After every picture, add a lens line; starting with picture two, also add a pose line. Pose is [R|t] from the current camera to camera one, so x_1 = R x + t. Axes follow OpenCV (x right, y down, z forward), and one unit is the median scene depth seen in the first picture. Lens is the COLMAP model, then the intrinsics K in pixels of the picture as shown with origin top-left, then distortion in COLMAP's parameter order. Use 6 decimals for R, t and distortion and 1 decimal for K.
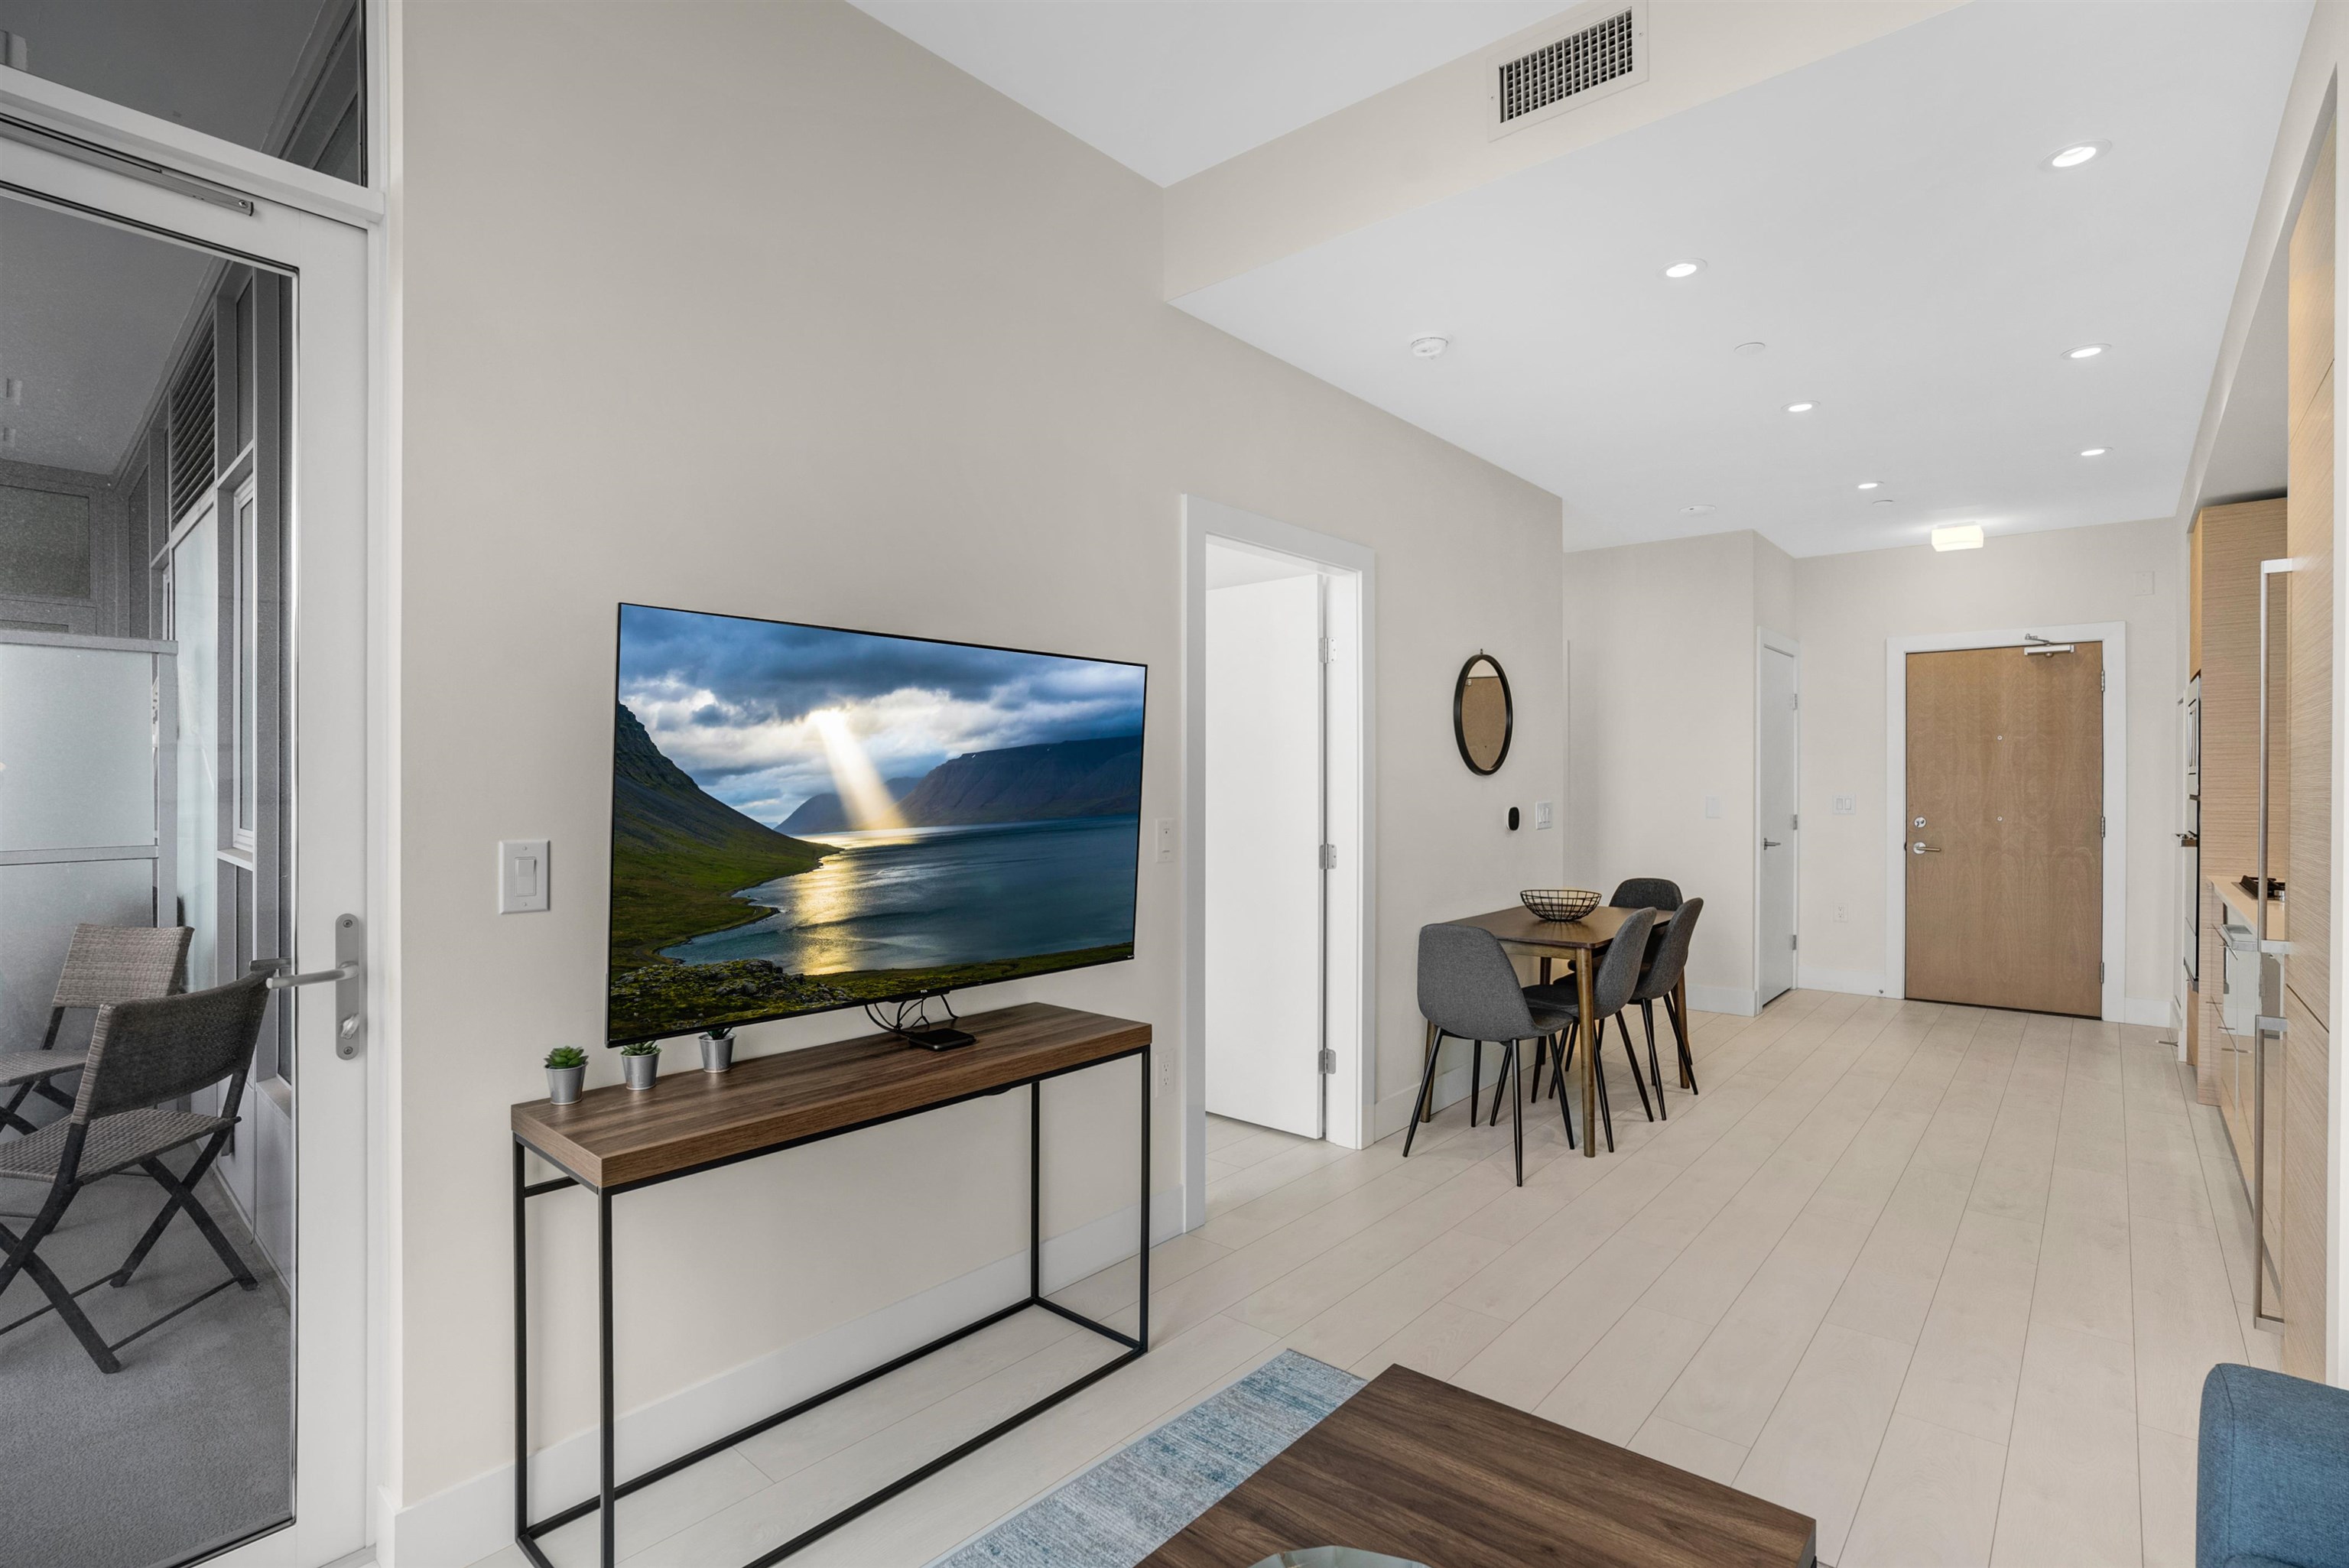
lens RADIAL K [[1121.3, 0, 1165.3], [0, 1121.3, 812.3], [0, 0, 1]] dist [-0.055566, 0.017214]
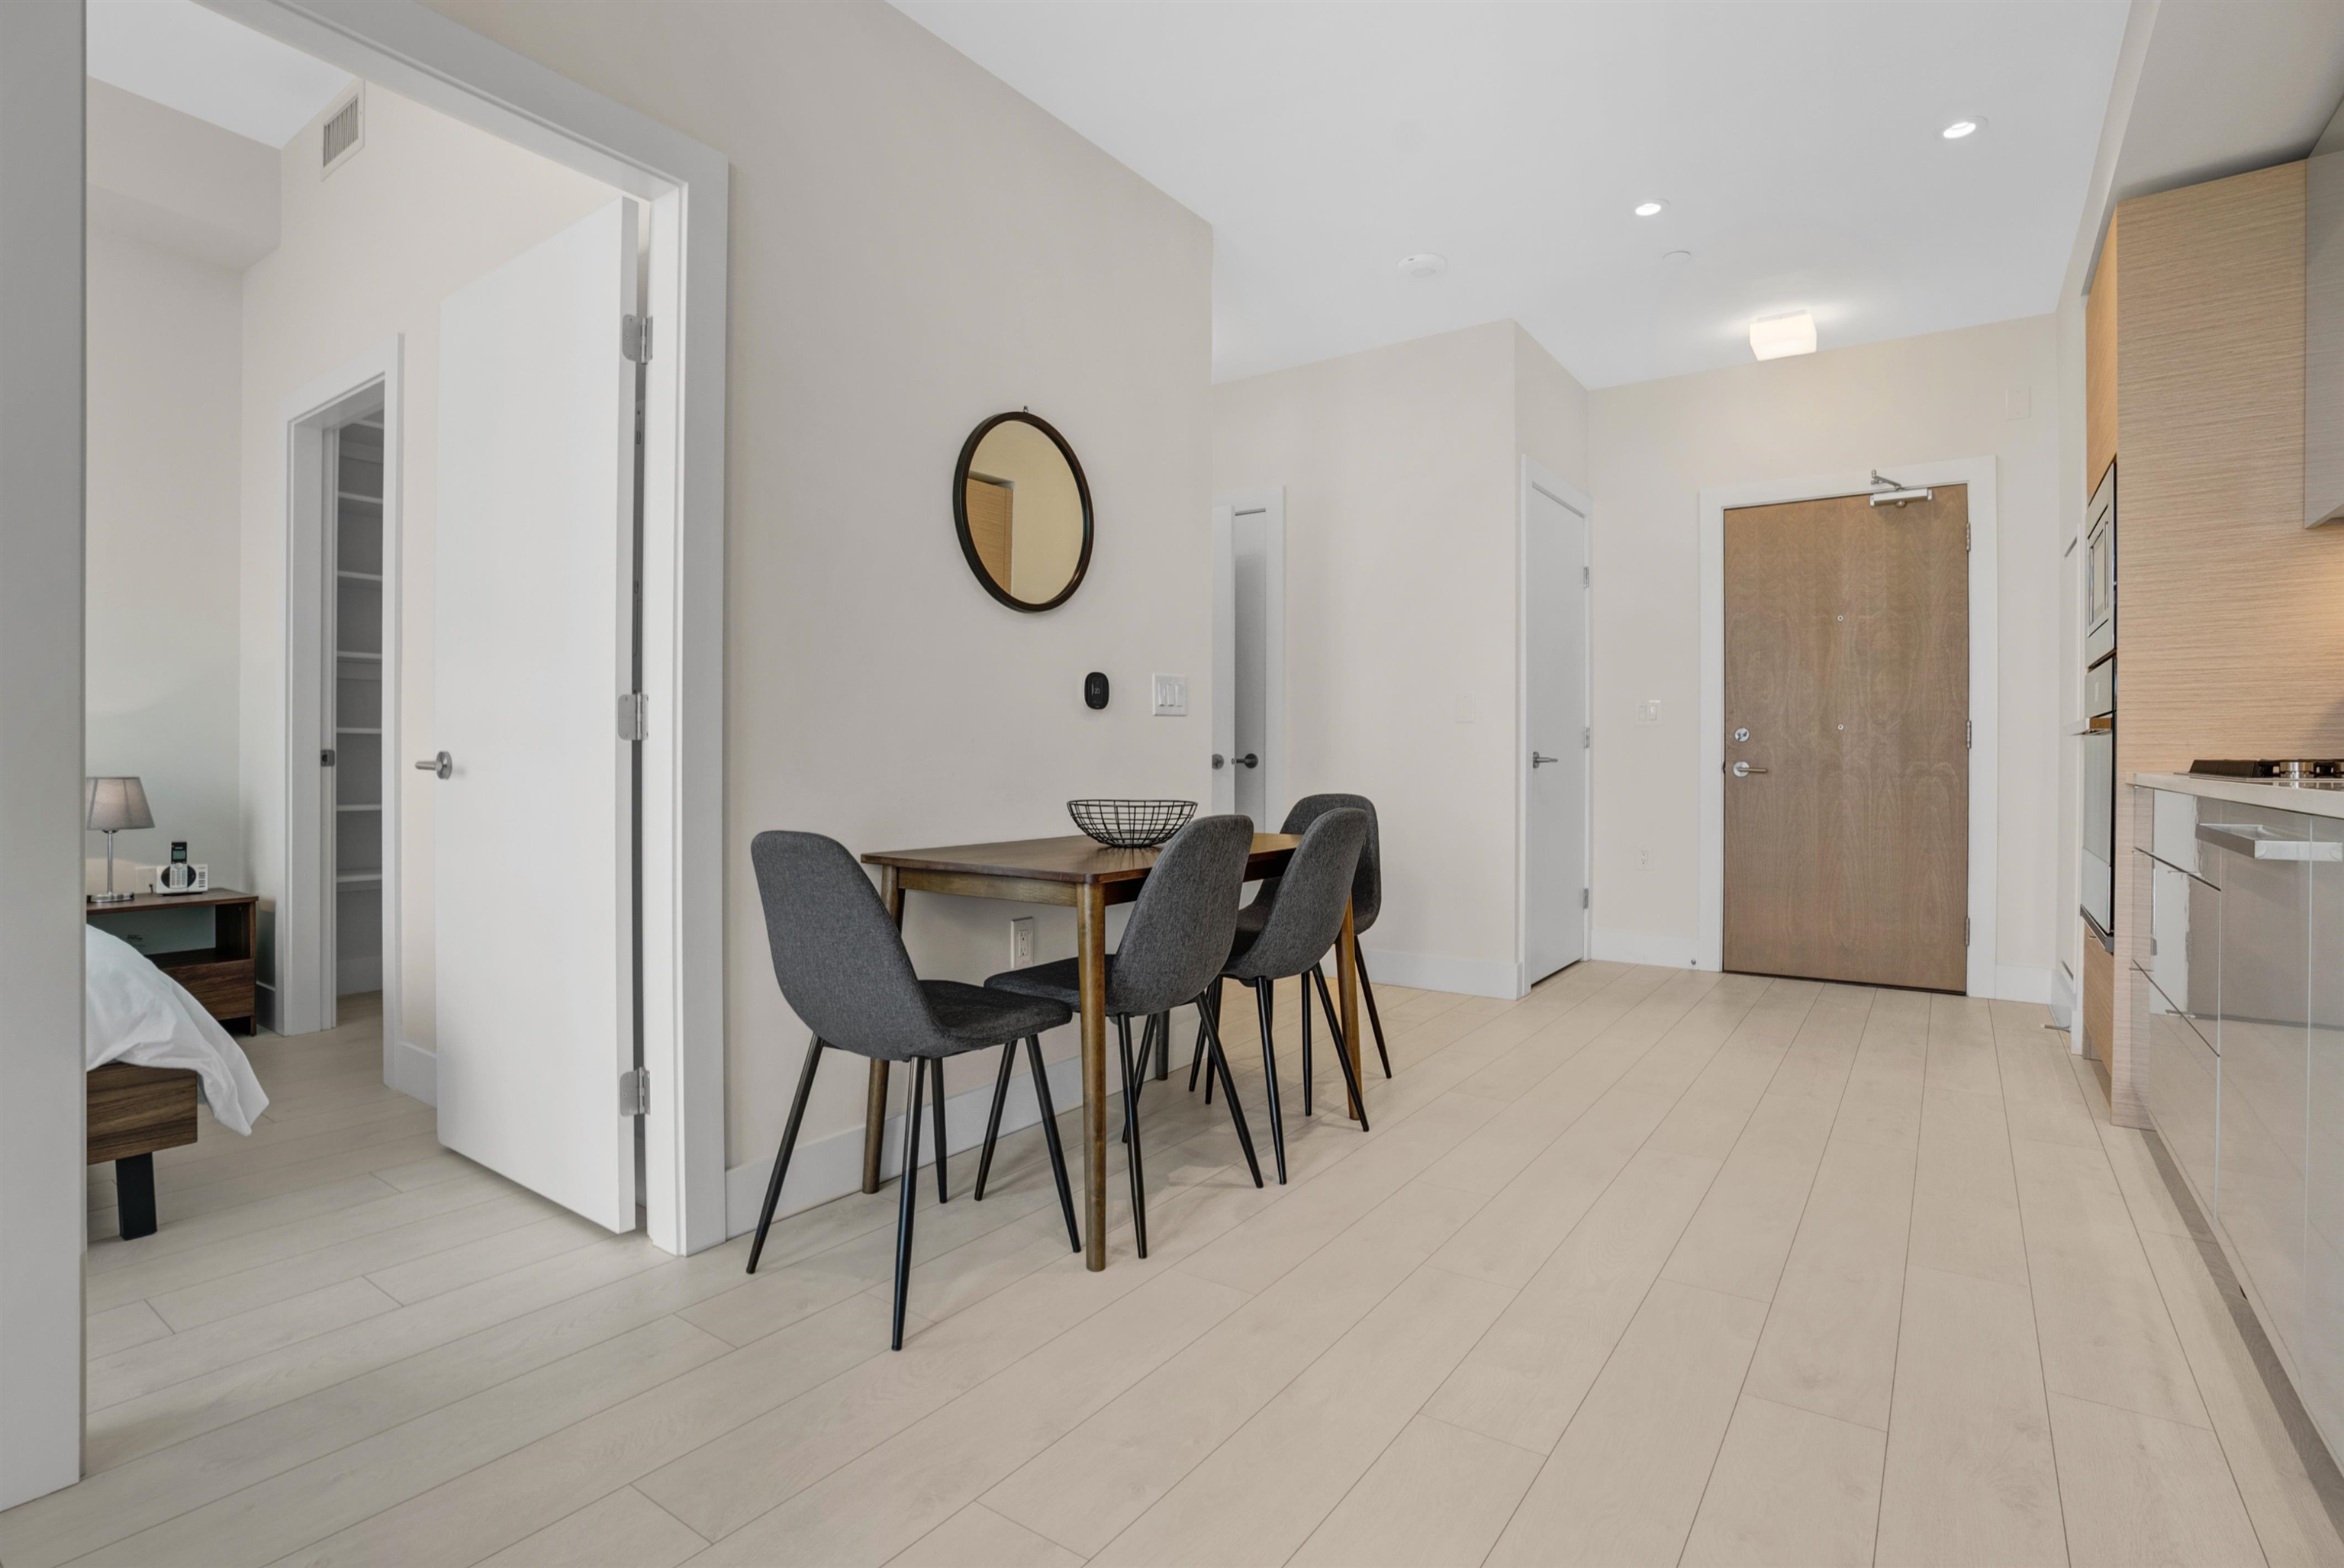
lens RADIAL K [[1119.0, 0, 1190.4], [0, 1119.0, 794.2], [0, 0, 1]] dist [-0.055566, 0.017214]
pose [[0.994455, 0.001024, 0.105159, 0.282889], [-0.001319, 0.999995, 0.002737, 0.058856], [-0.105156, -0.002860, 0.994452, 0.347066]]
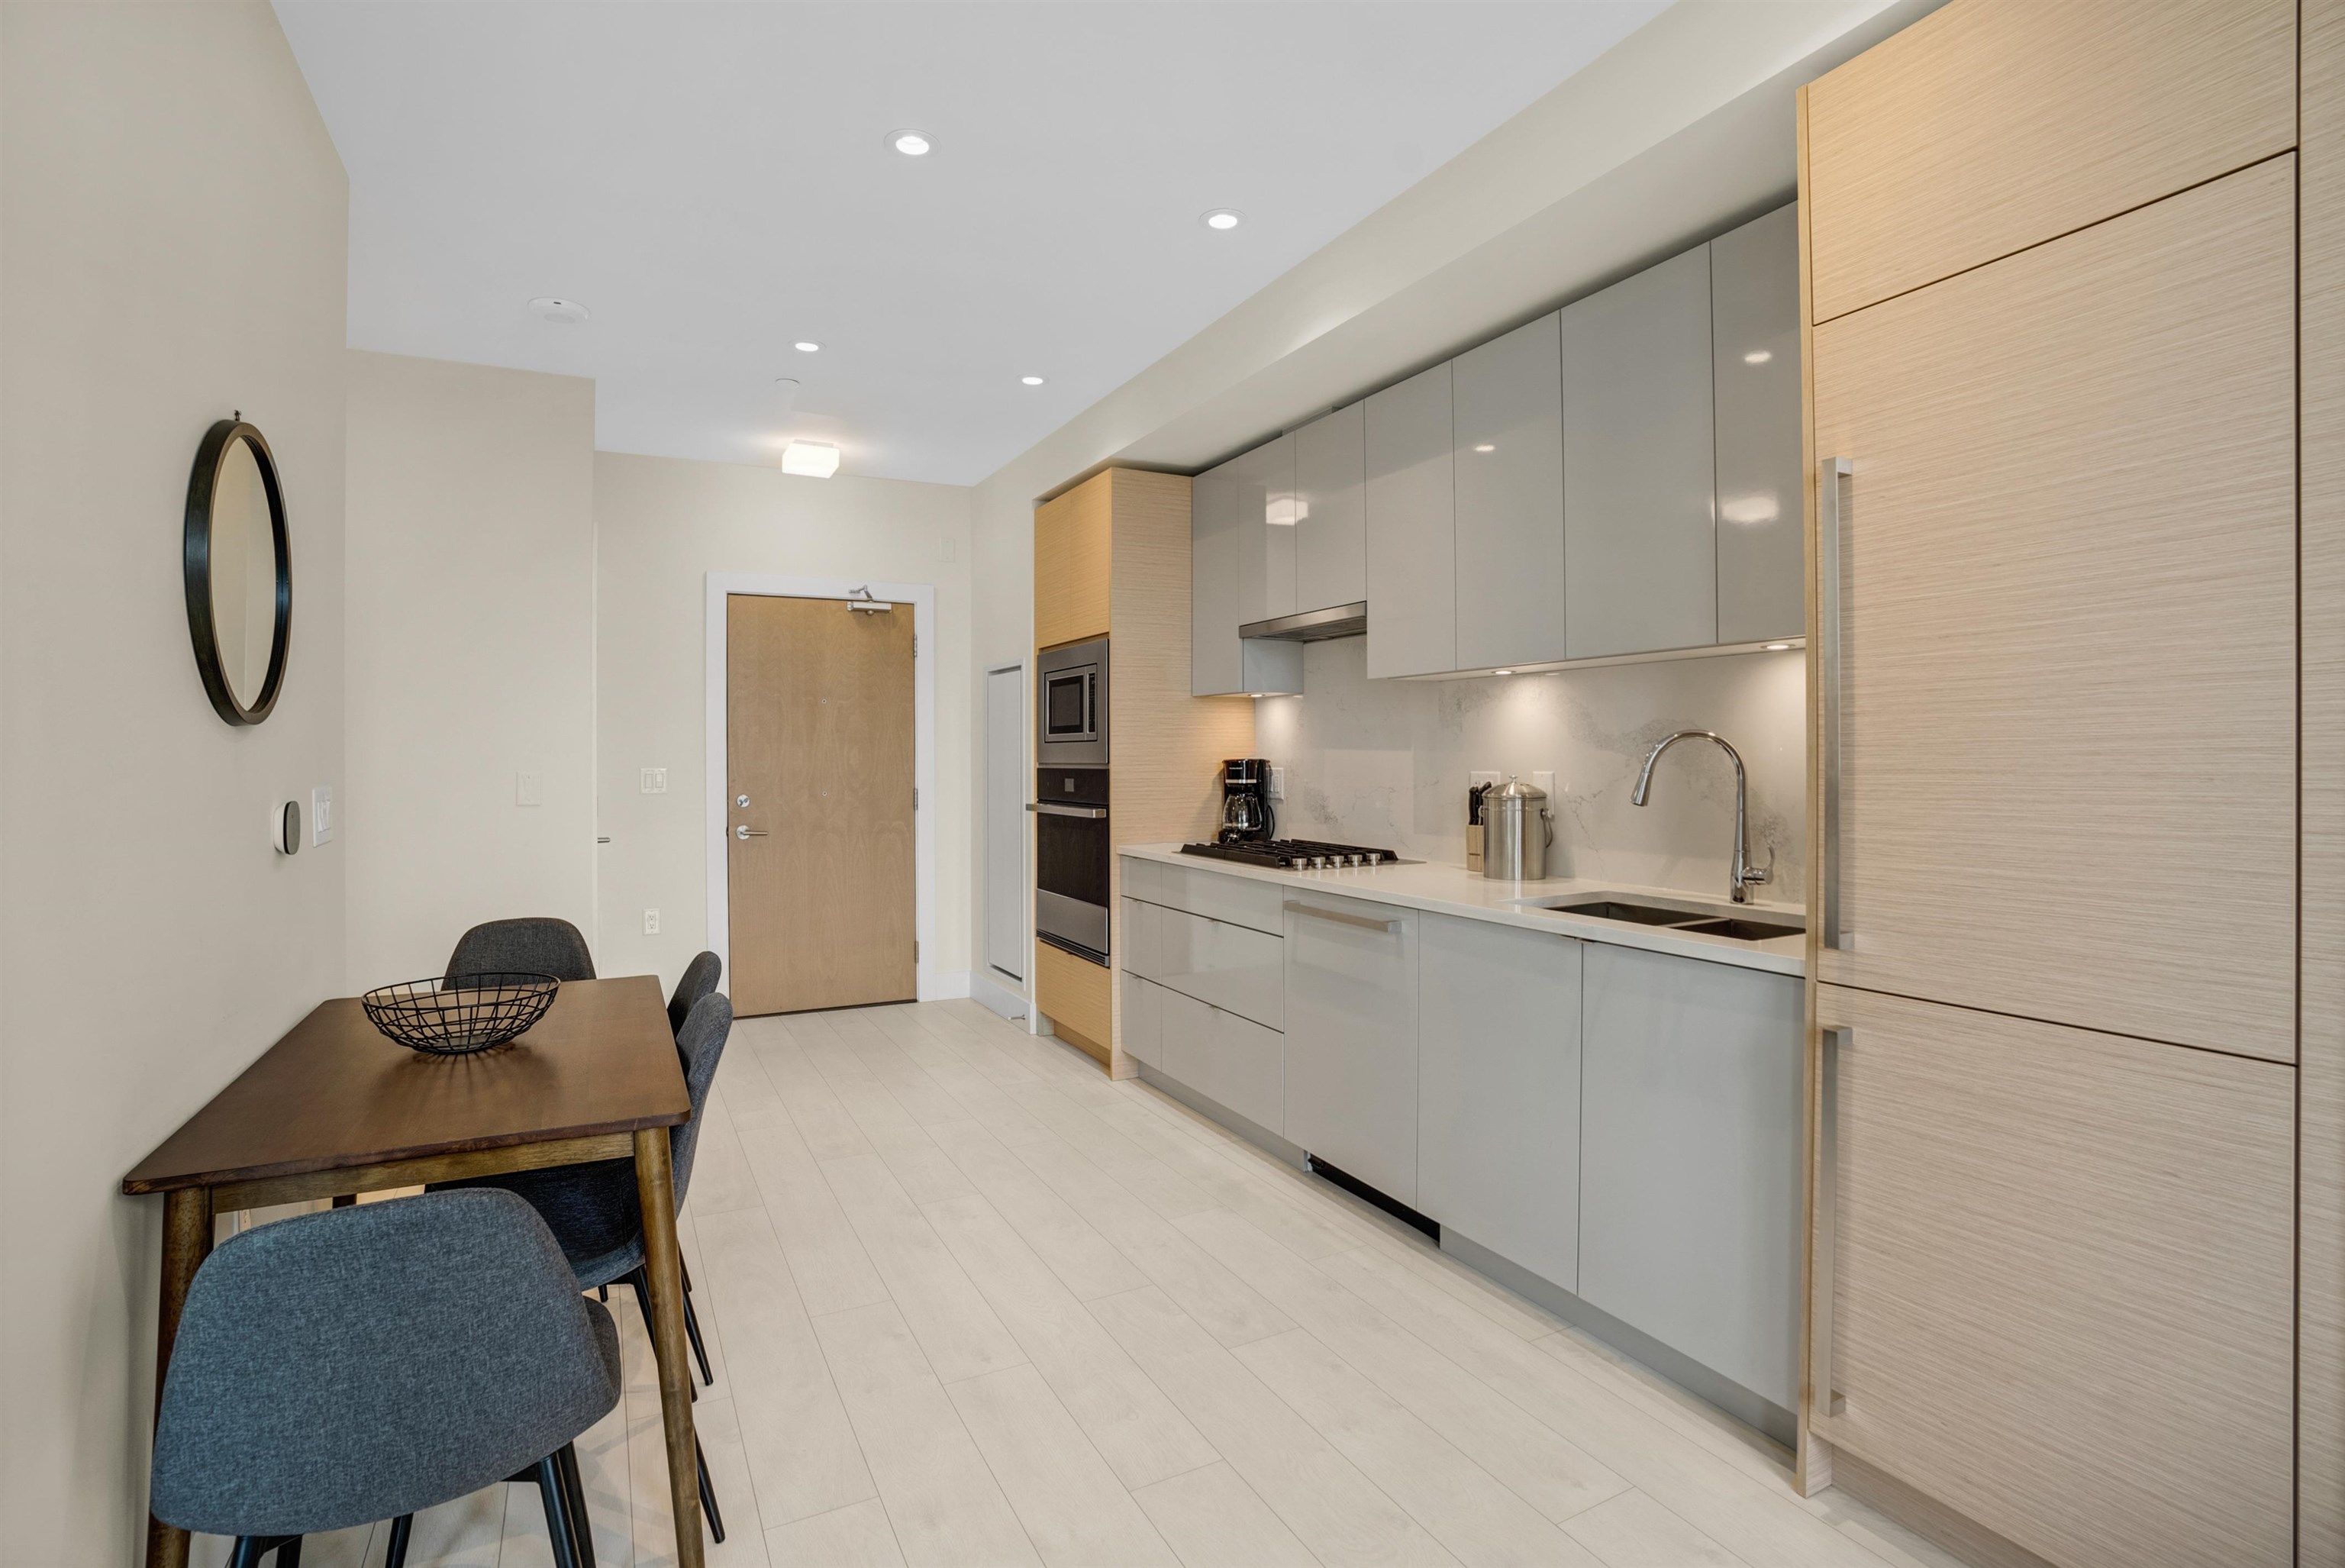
lens RADIAL K [[1119.5, 0, 1139.4], [0, 1119.5, 772.5], [0, 0, 1]] dist [-0.055566, 0.017214]
pose [[0.374930, -0.013344, 0.926957, 0.034065], [0.026657, 0.999638, 0.003608, -0.009293], [-0.926670, 0.023357, 0.375150, 0.502601]]
